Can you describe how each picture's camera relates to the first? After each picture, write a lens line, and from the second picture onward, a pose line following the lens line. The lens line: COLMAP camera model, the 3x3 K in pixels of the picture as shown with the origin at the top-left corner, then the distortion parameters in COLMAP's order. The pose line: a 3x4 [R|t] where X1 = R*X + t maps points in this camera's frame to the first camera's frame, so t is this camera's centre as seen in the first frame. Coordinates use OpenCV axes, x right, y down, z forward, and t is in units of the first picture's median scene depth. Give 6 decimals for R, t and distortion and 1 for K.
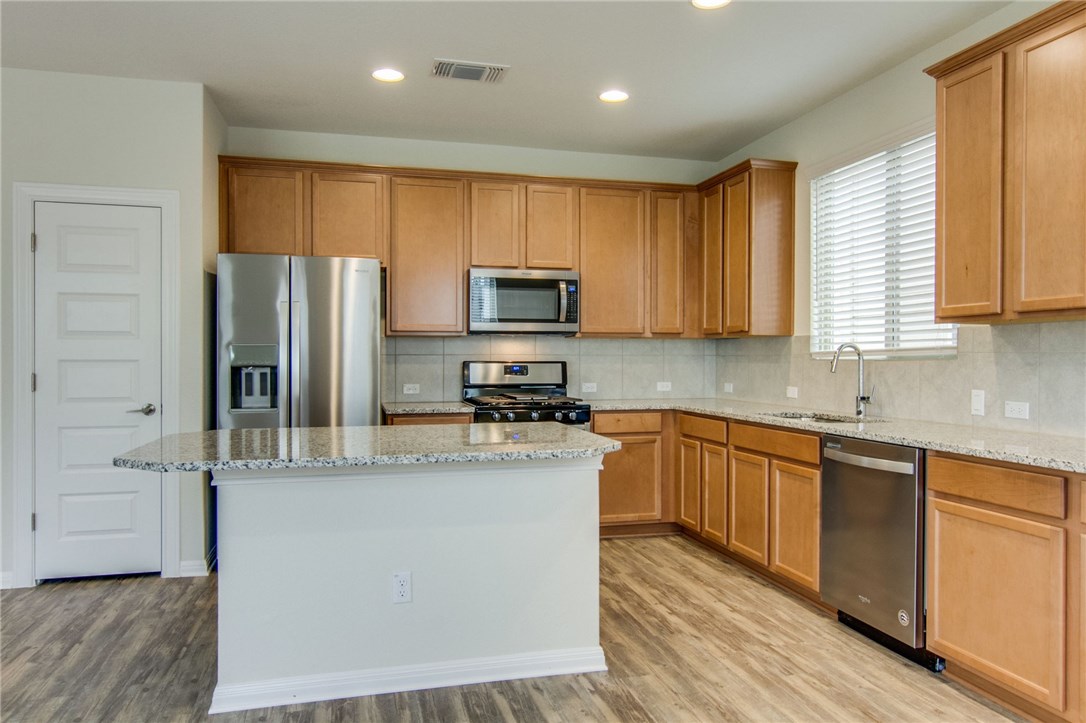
lens RADIAL K [[752.1, 0, 545.3], [0, 752.1, 363.0], [0, 0, 1]] dist [0.002134, 0.002167]
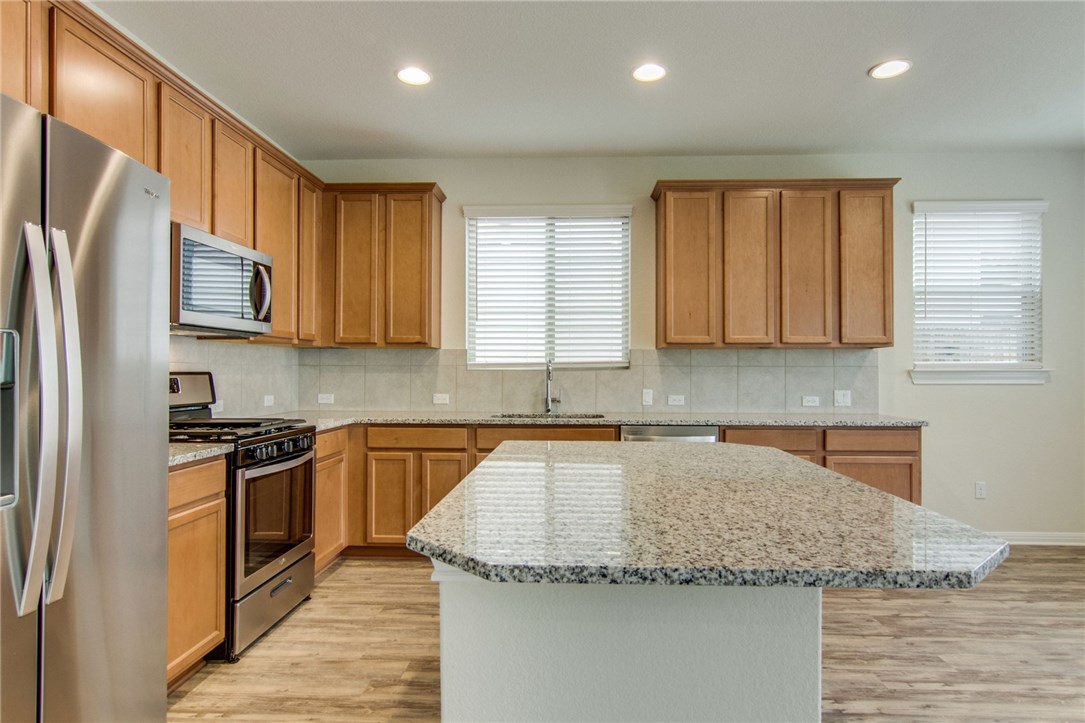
lens RADIAL K [[624.6, 0, 552.0], [0, 624.6, 364.6], [0, 0, 1]] dist [-0.004444, 0.005144]
pose [[0.285859, 0.007440, 0.958243, -0.622383], [0.003213, 0.999957, -0.008723, -0.004341], [-0.958266, 0.005572, 0.285823, 0.682661]]
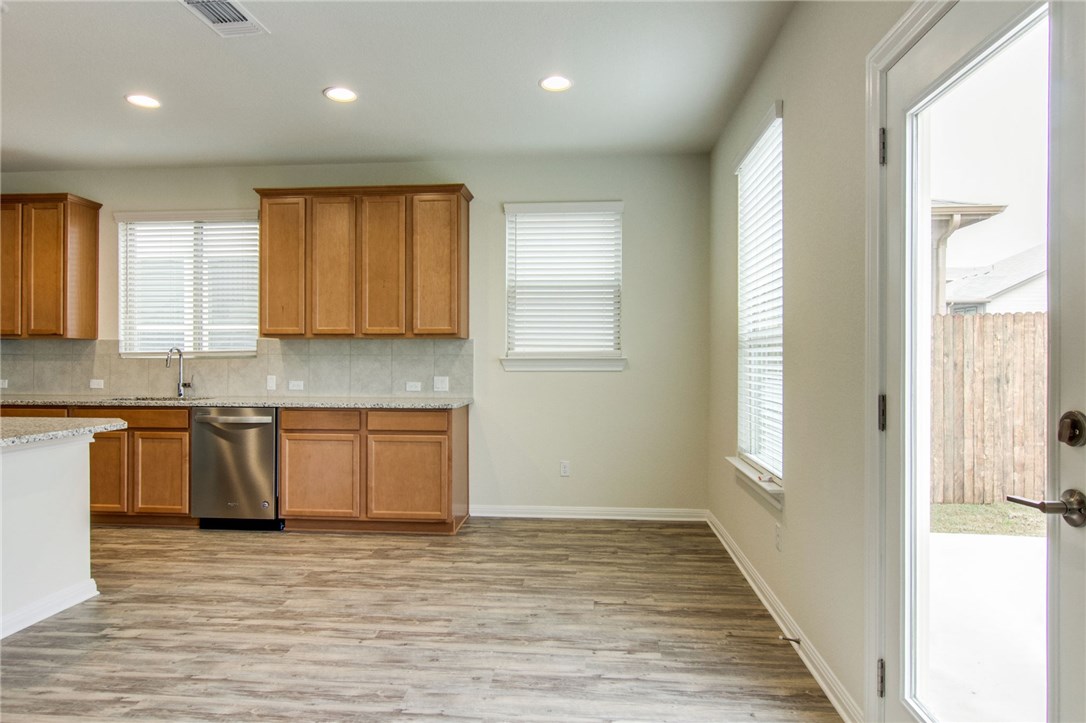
lens RADIAL K [[625.2, 0, 537.0], [0, 625.2, 359.5], [0, 0, 1]] dist [-0.004444, 0.005144]
pose [[0.331294, 0.000740, 0.943527, -0.501894], [0.003512, 0.999992, -0.002018, 0.002806], [-0.943521, 0.003982, 0.331289, -0.060659]]
